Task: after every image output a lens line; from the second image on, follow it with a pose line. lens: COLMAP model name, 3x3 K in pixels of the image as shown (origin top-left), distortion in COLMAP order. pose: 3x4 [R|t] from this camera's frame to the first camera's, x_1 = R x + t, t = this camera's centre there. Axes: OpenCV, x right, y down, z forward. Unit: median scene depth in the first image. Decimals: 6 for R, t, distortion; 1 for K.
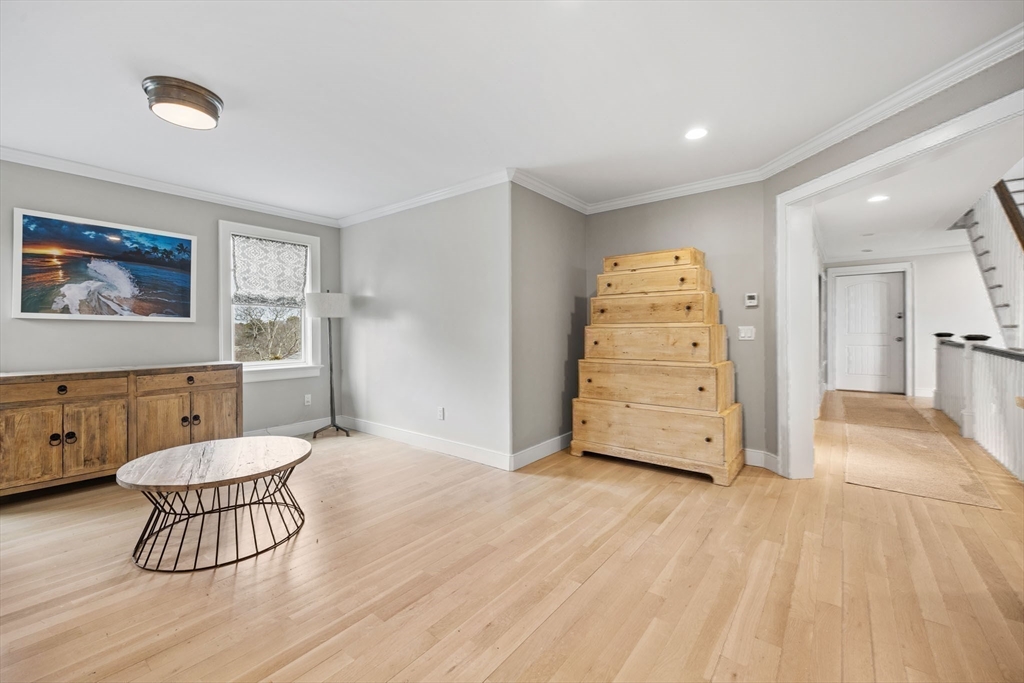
lens RADIAL K [[434.0, 0, 515.8], [0, 434.0, 331.1], [0, 0, 1]] dist [0.003726, 0.000163]
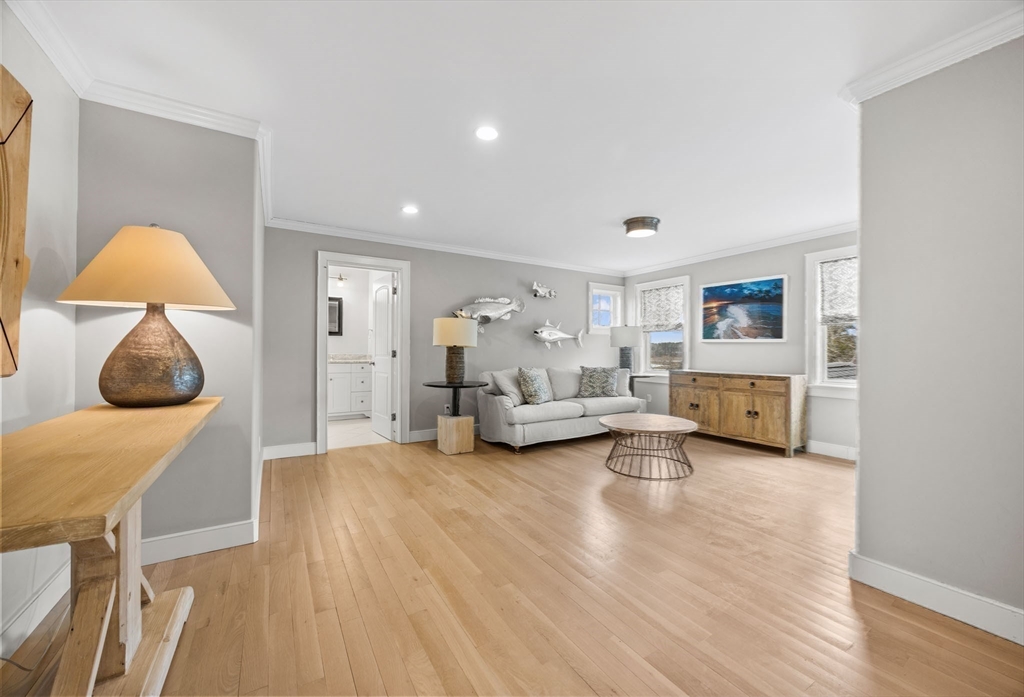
lens RADIAL K [[398.5, 0, 515.8], [0, 398.5, 349.7], [0, 0, 1]] dist [-0.000819, -0.000072]
pose [[-0.369314, 0.005382, -0.929289, 0.740736], [-0.000401, 0.999982, 0.005951, -0.006180], [0.929305, 0.002570, -0.369305, 0.820733]]
